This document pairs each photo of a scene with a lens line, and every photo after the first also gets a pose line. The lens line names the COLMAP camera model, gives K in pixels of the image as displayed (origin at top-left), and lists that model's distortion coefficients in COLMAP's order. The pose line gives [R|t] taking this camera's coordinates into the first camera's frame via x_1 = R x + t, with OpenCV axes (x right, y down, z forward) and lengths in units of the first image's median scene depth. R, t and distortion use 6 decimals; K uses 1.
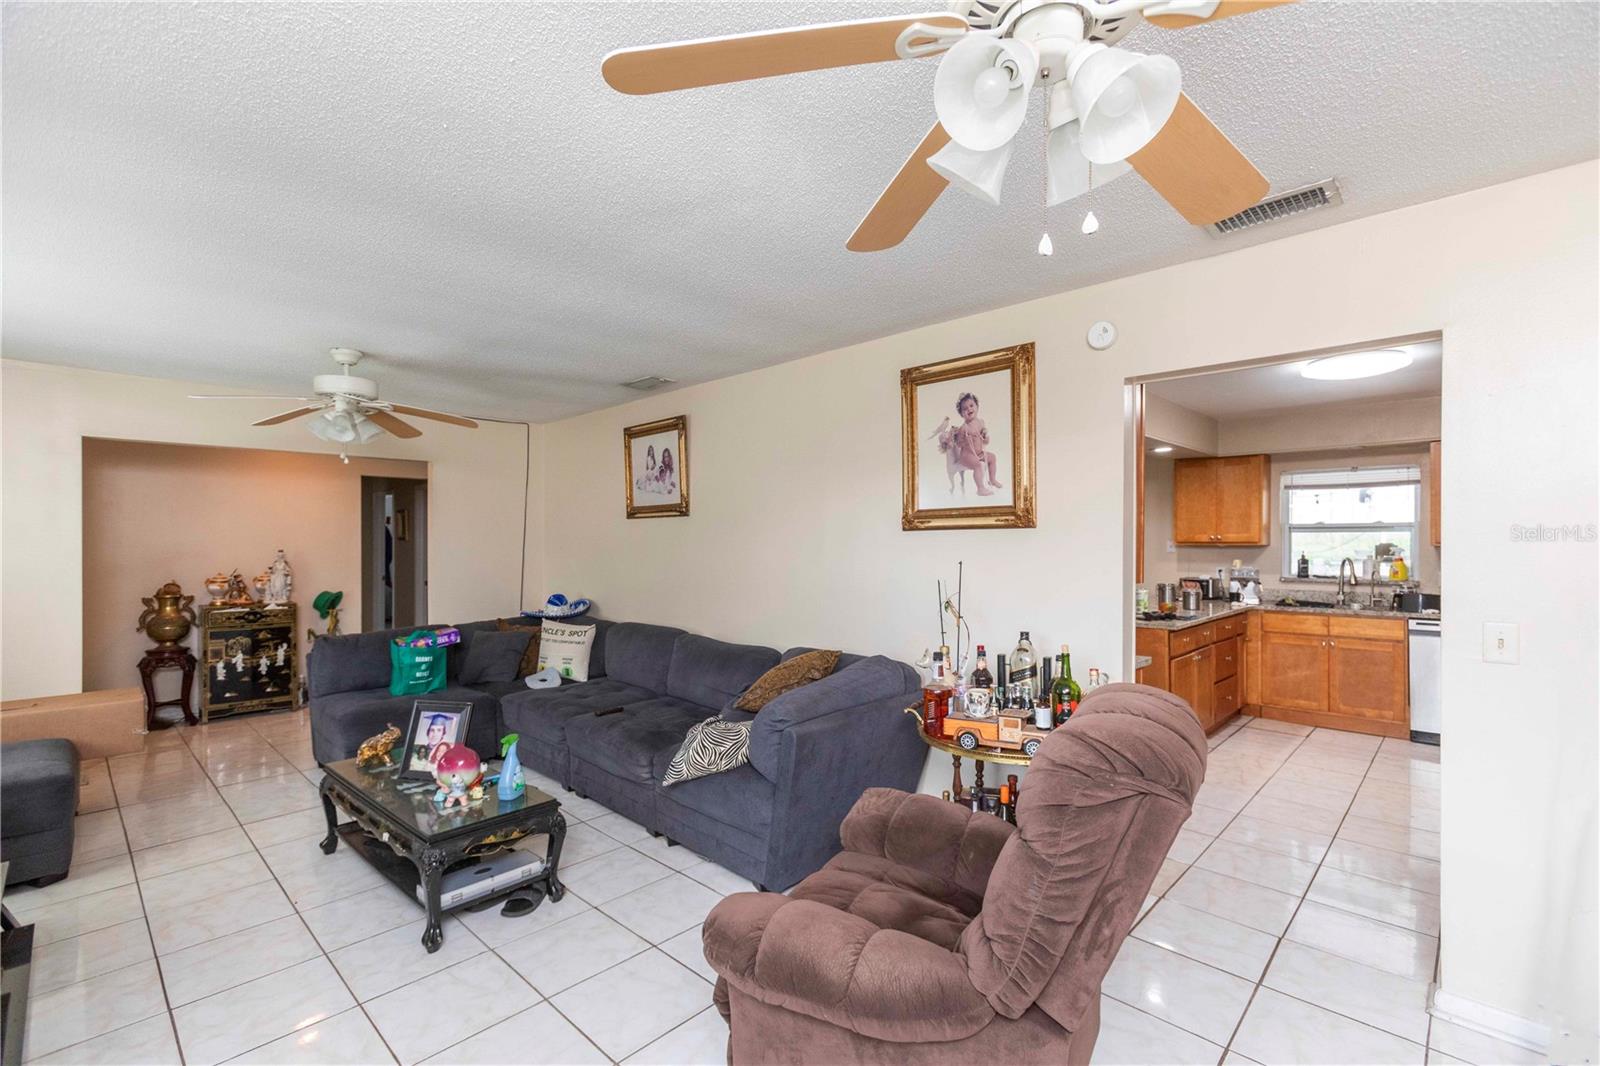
lens RADIAL K [[713.4, 0, 803.5], [0, 713.4, 541.3], [0, 0, 1]] dist [-0.007158, 0.005552]
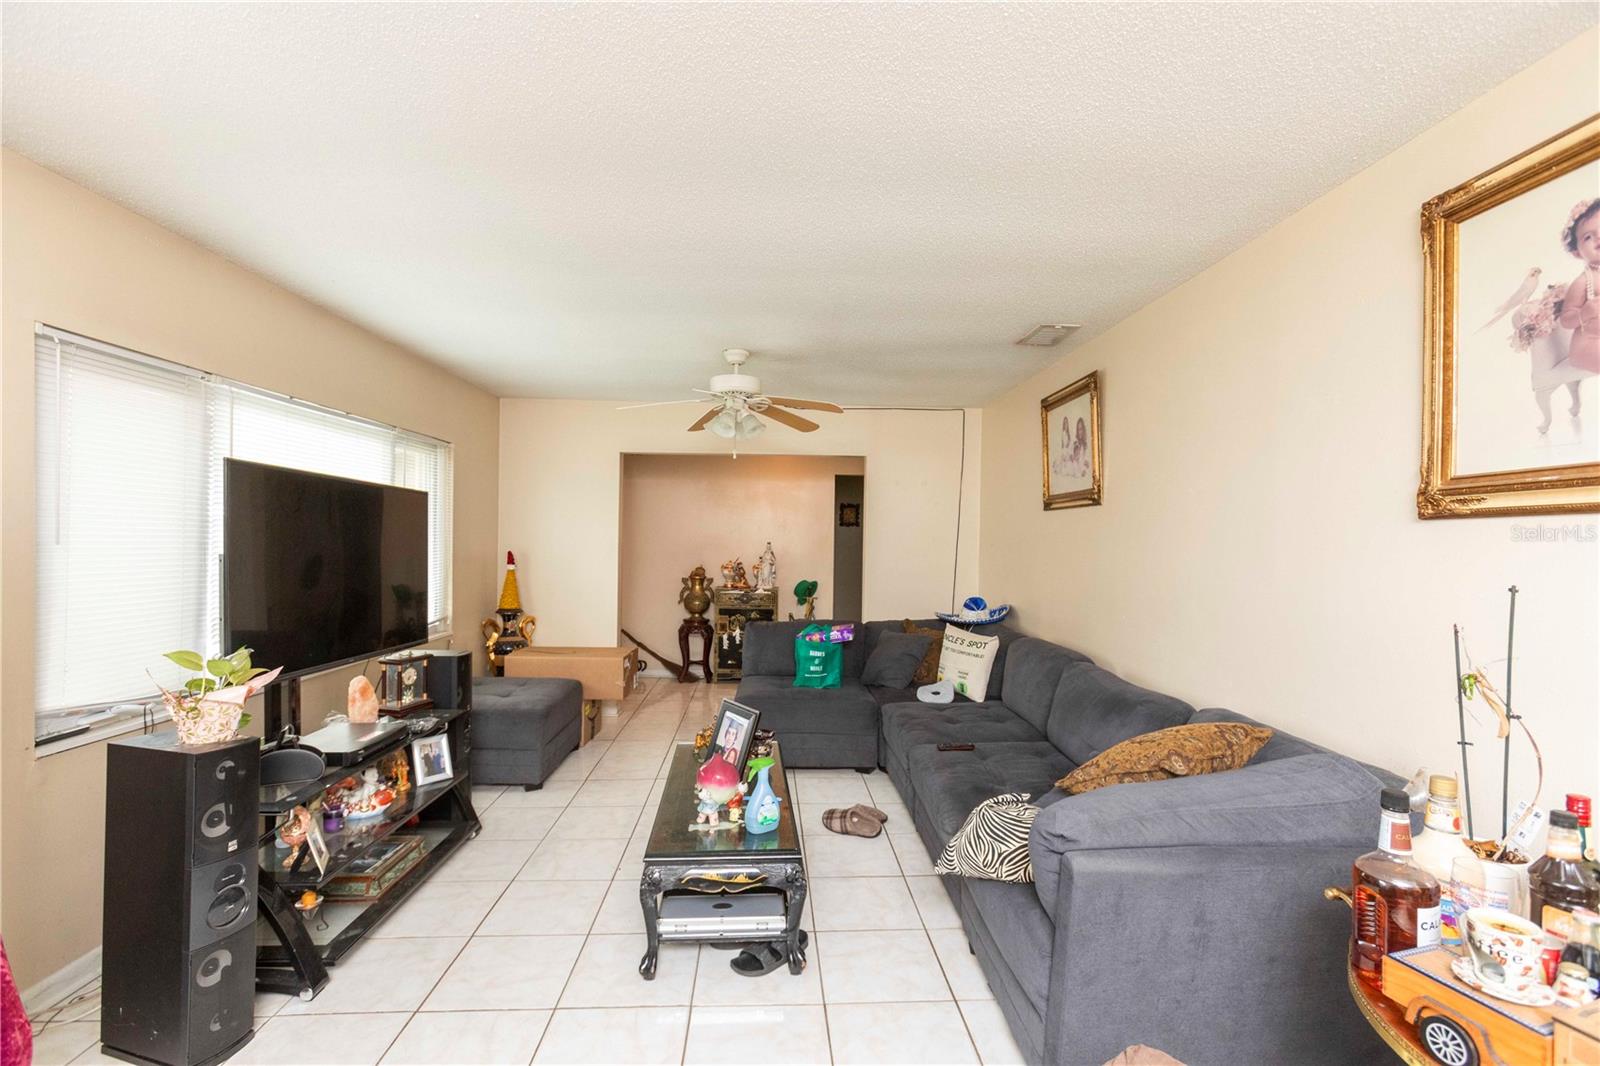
lens RADIAL K [[713.4, 0, 804.5], [0, 713.4, 543.6], [0, 0, 1]] dist [-0.007158, 0.005552]
pose [[0.729312, 0.018312, -0.683936, 0.122488], [-0.017195, 0.999817, 0.008434, 0.004101], [0.683965, 0.005609, 0.729493, 0.242627]]
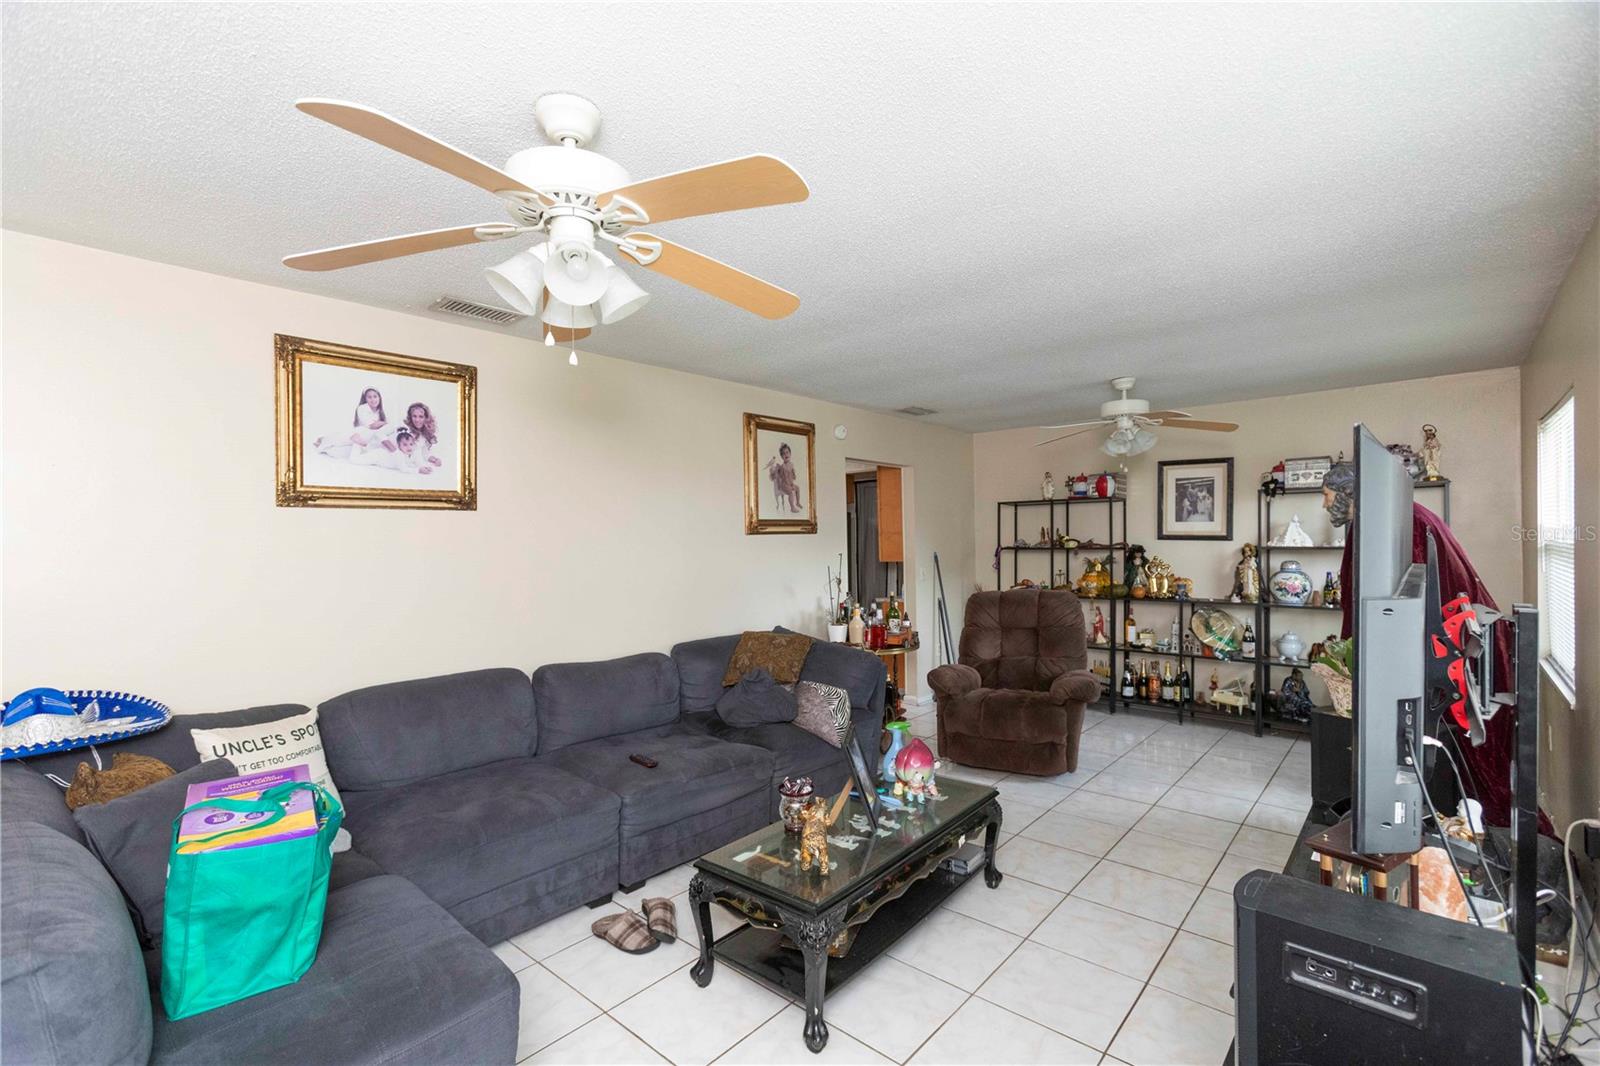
lens RADIAL K [[713.4, 0, 799.1], [0, 713.4, 534.9], [0, 0, 1]] dist [-0.007158, 0.005552]
pose [[-0.040762, -0.005265, 0.999155, -0.871447], [-0.001685, 0.999985, 0.005200, -0.015733], [-0.999167, -0.001471, -0.040770, 0.704400]]
